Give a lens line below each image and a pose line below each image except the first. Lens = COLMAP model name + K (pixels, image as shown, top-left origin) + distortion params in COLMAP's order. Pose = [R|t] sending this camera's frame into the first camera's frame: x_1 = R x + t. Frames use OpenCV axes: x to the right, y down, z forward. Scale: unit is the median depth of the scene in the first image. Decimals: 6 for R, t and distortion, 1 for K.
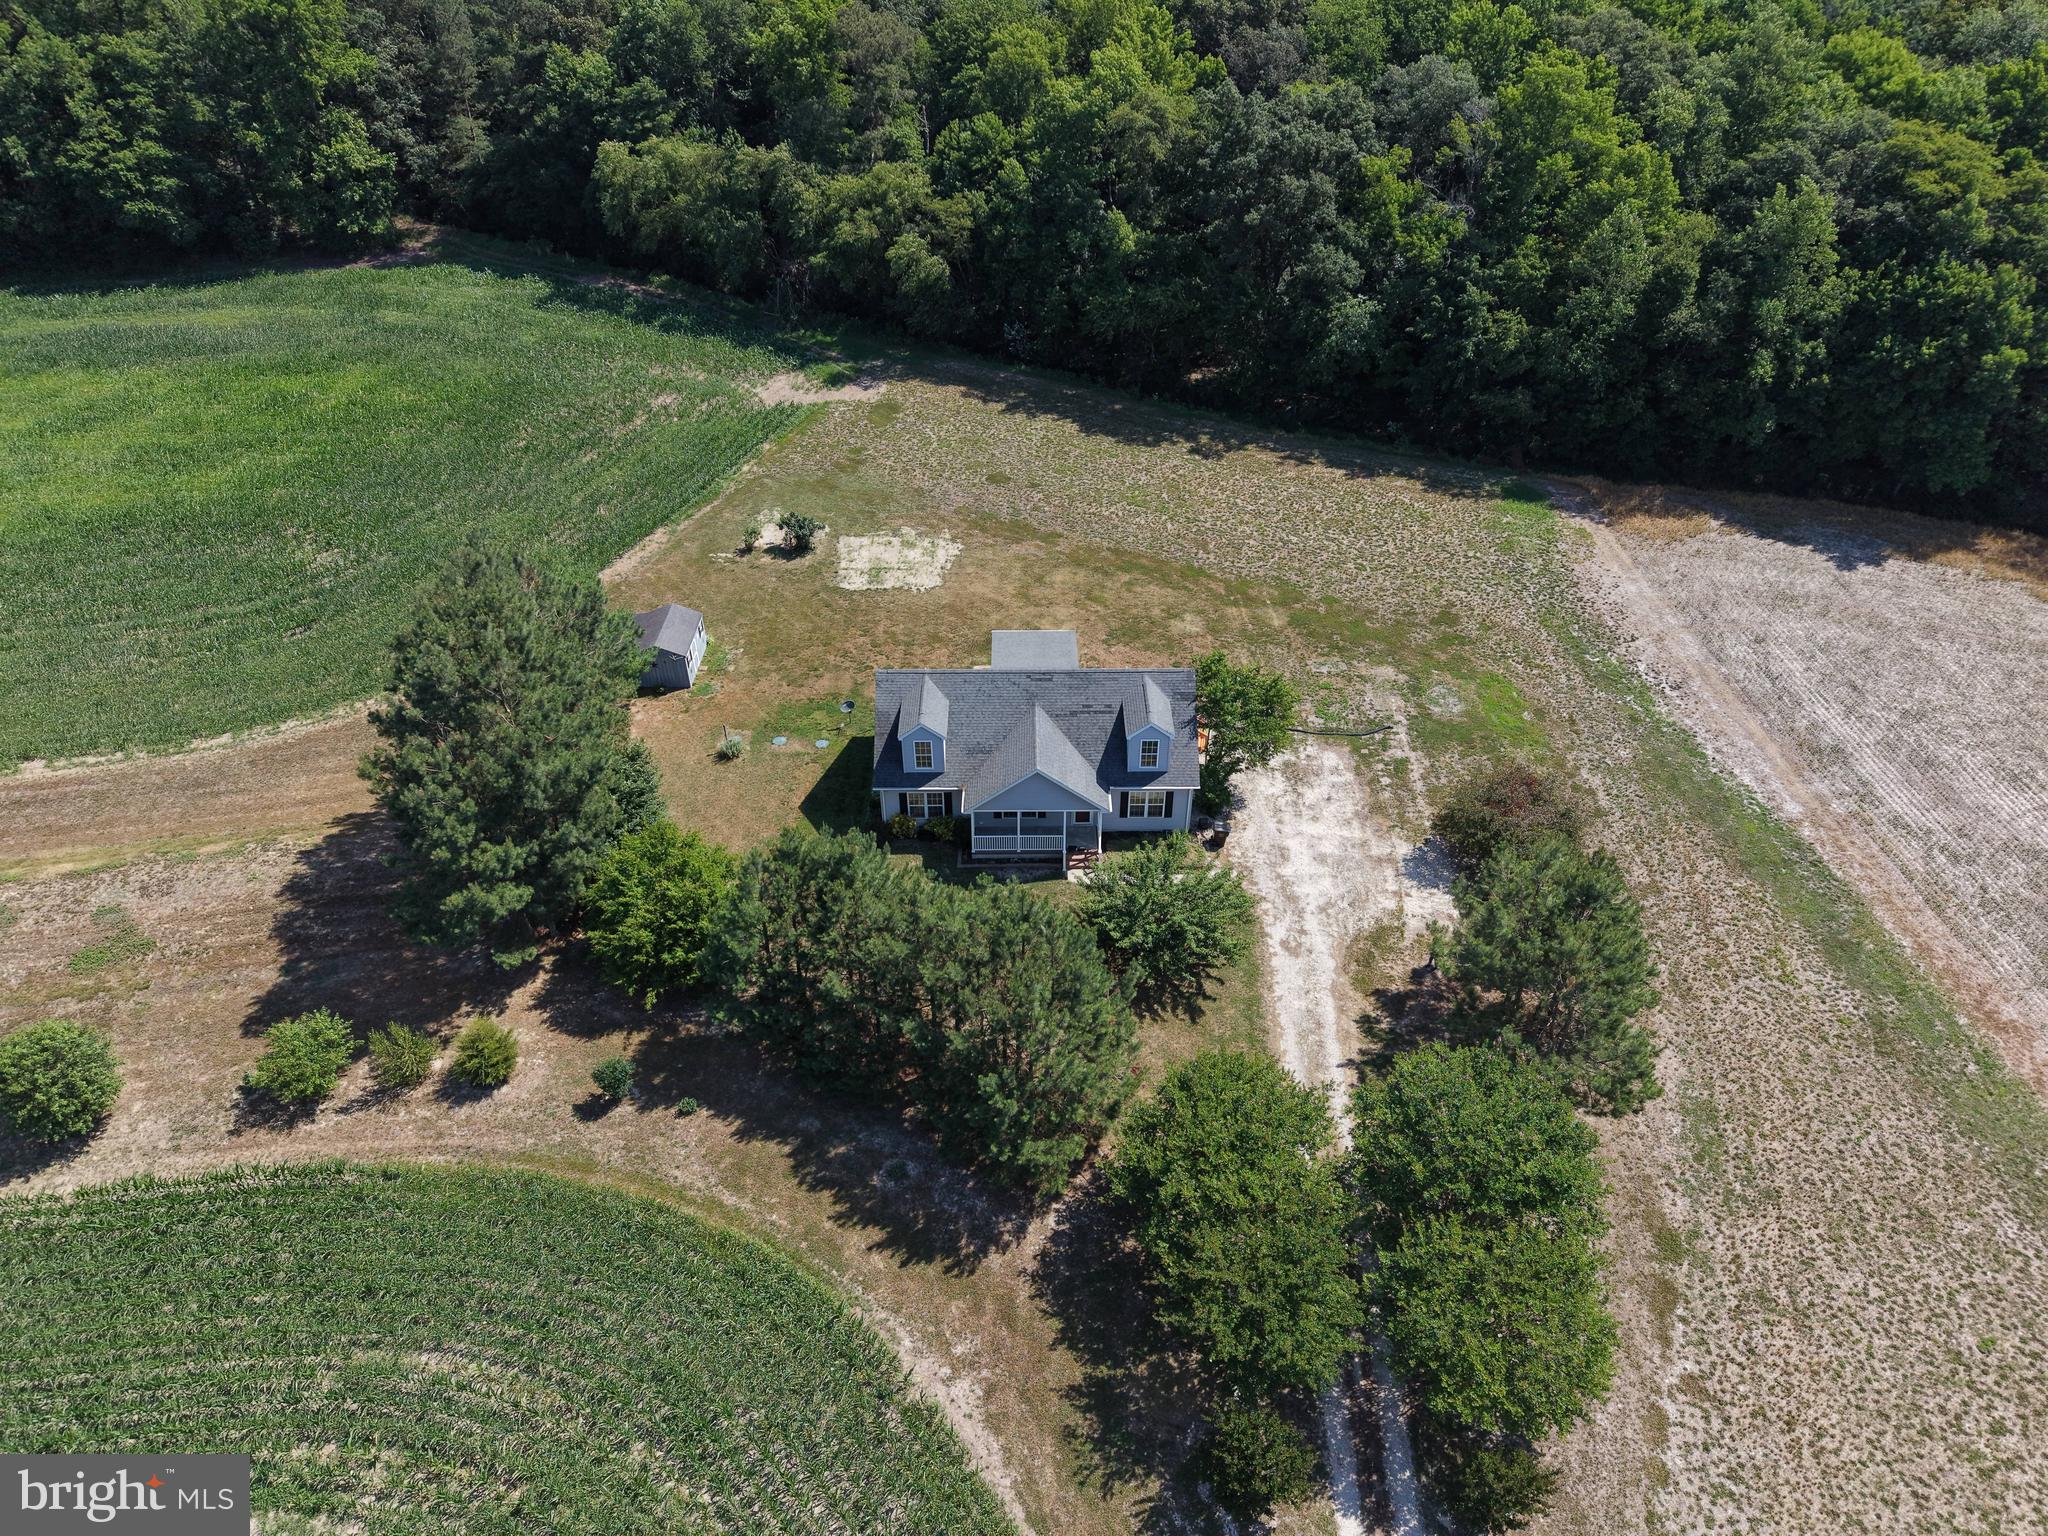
lens RADIAL K [[1361.0, 0, 1009.8], [0, 1361.0, 778.3], [0, 0, 1]] dist [0.019185, -0.021445]
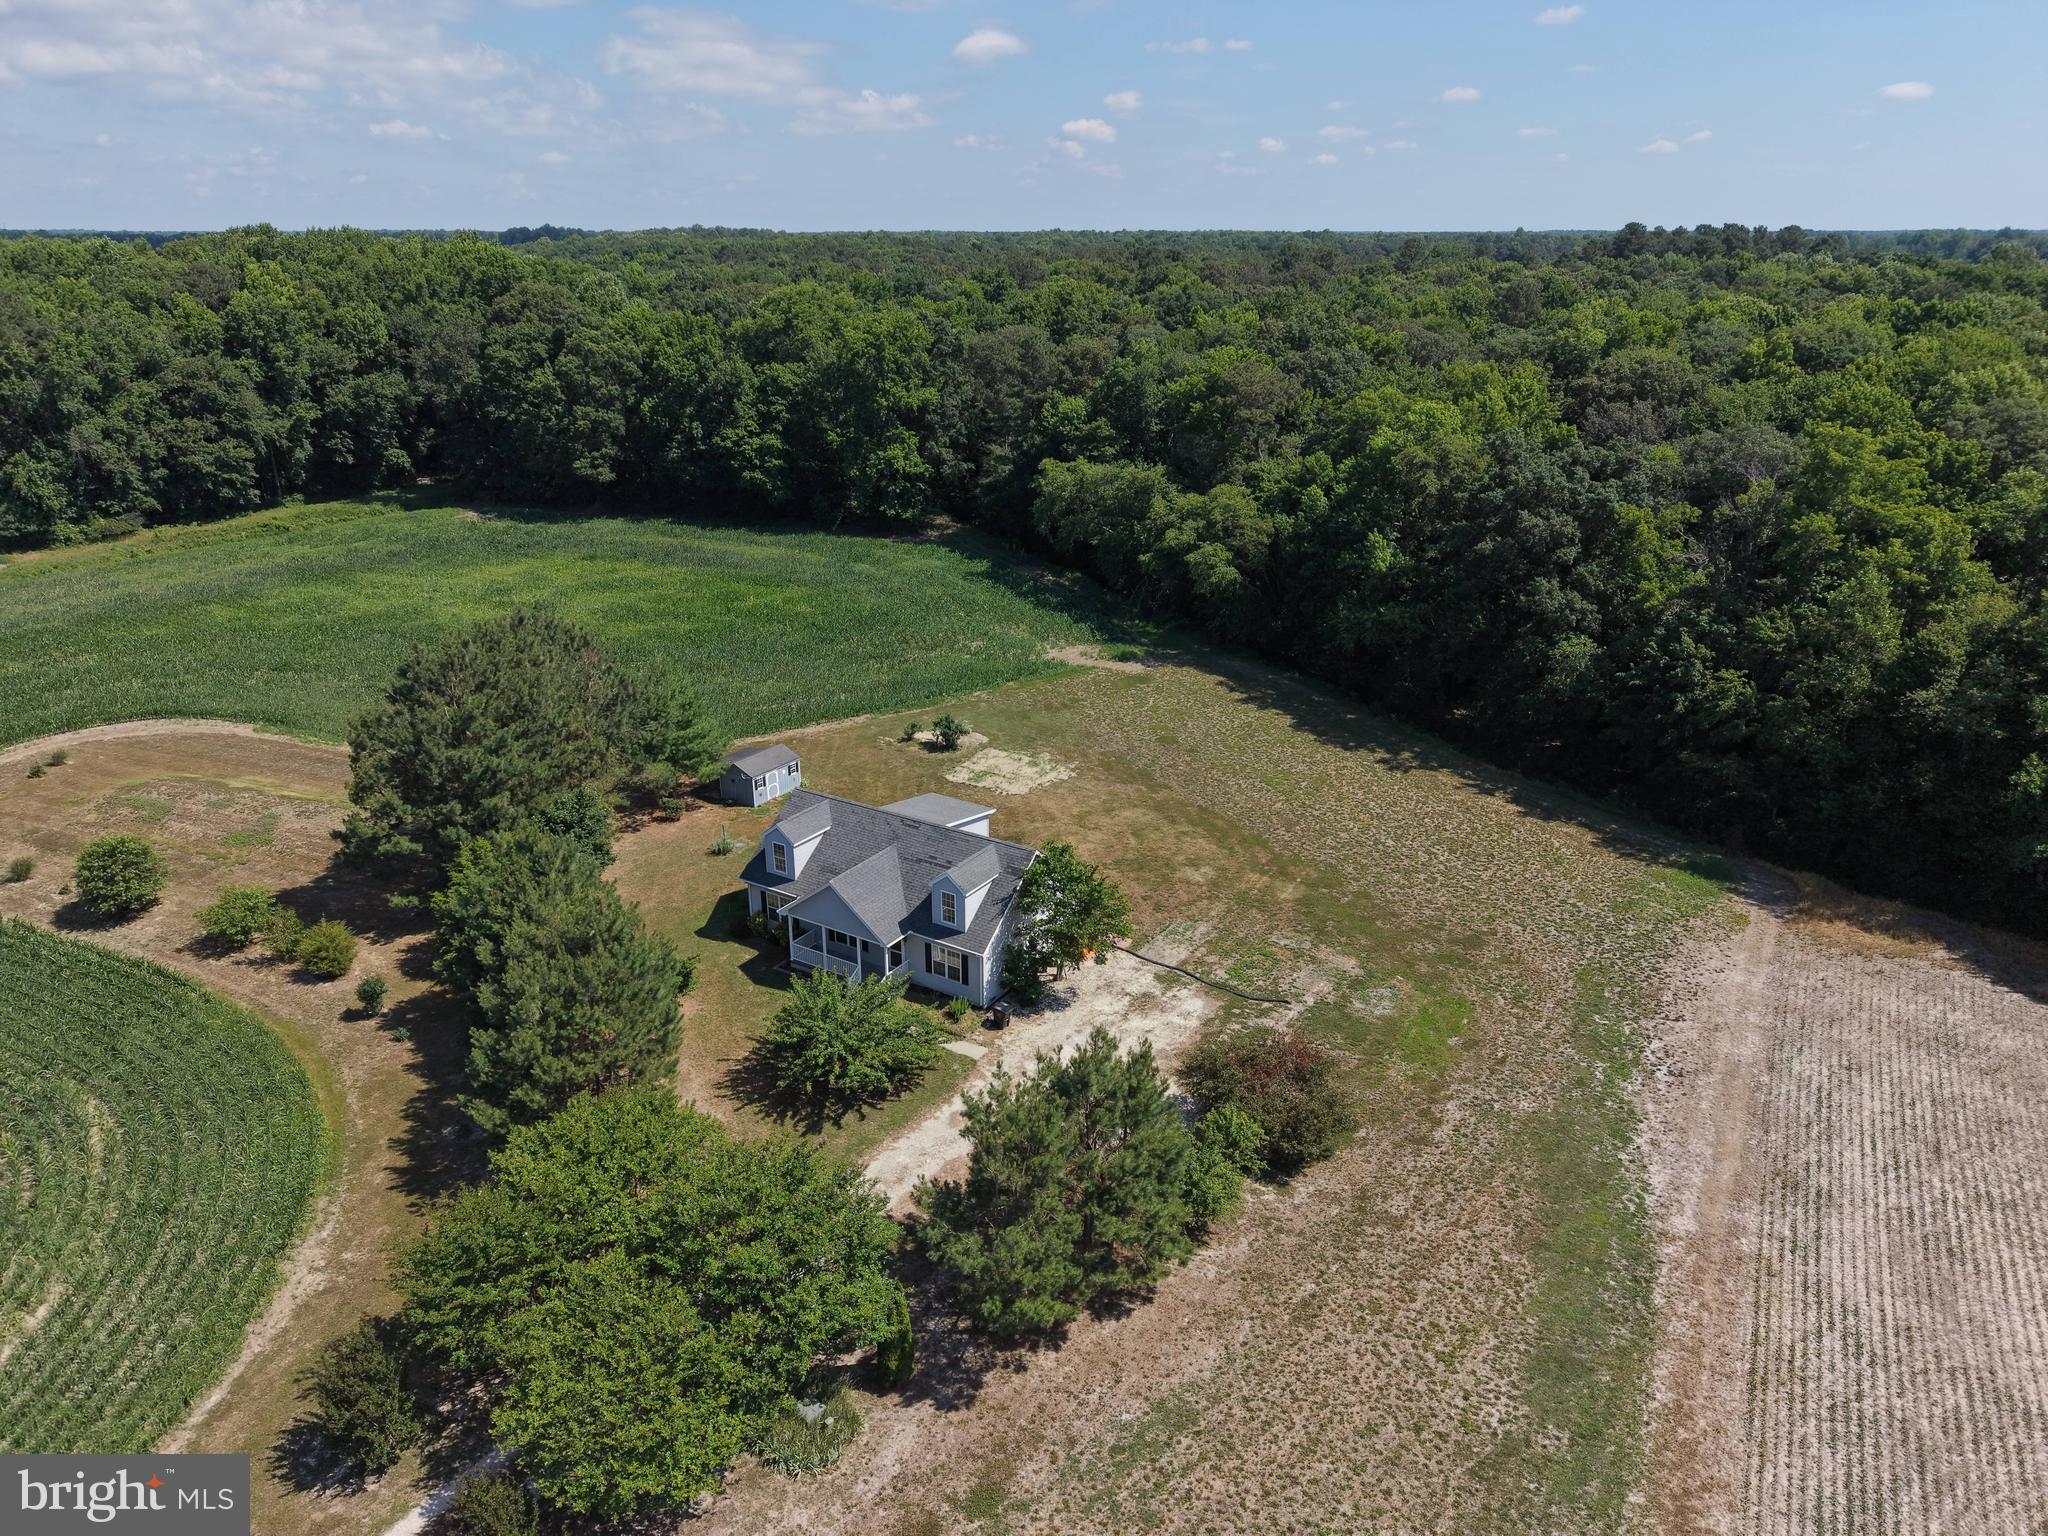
lens RADIAL K [[1361.0, 0, 1018.7], [0, 1361.0, 768.5], [0, 0, 1]] dist [0.019185, -0.021445]
pose [[0.841917, 0.198857, -0.501629, 0.586099], [-0.338020, 0.918982, -0.203016, 0.068157], [0.420616, 0.340483, 0.840924, 0.118279]]
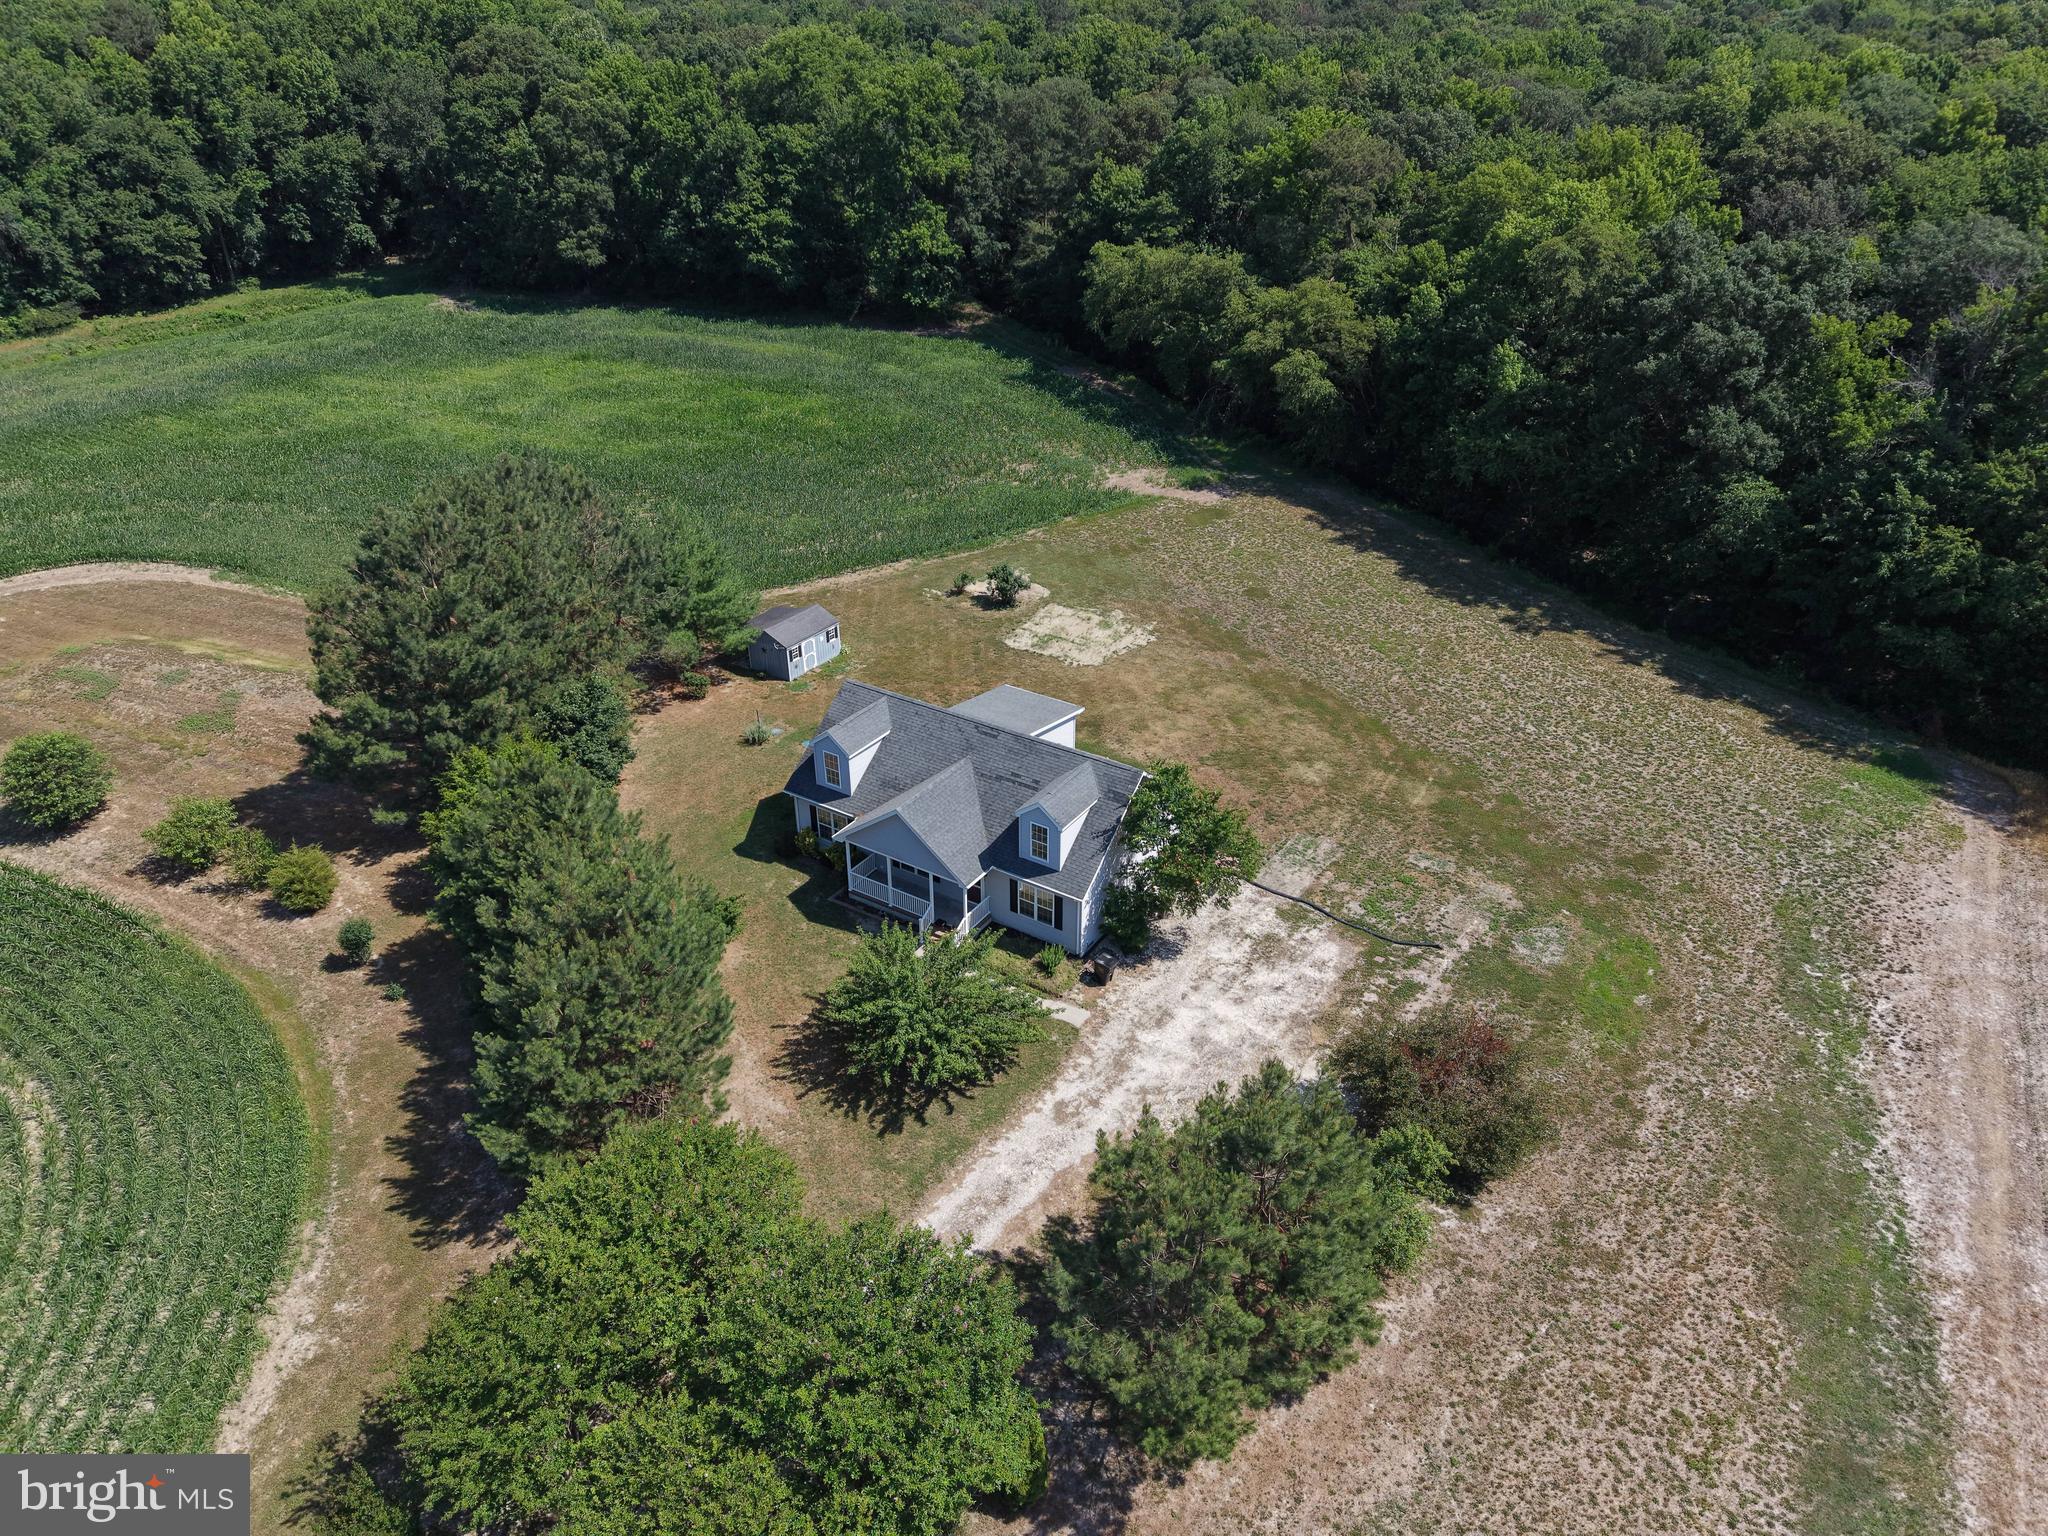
lens RADIAL K [[1361.0, 0, 1017.6], [0, 1361.0, 770.0], [0, 0, 1]] dist [0.019185, -0.021445]
pose [[0.840016, 0.277823, -0.466034, 0.435483], [-0.340008, 0.938921, -0.053126, -0.010052], [0.422810, 0.203082, 0.883170, 0.216024]]
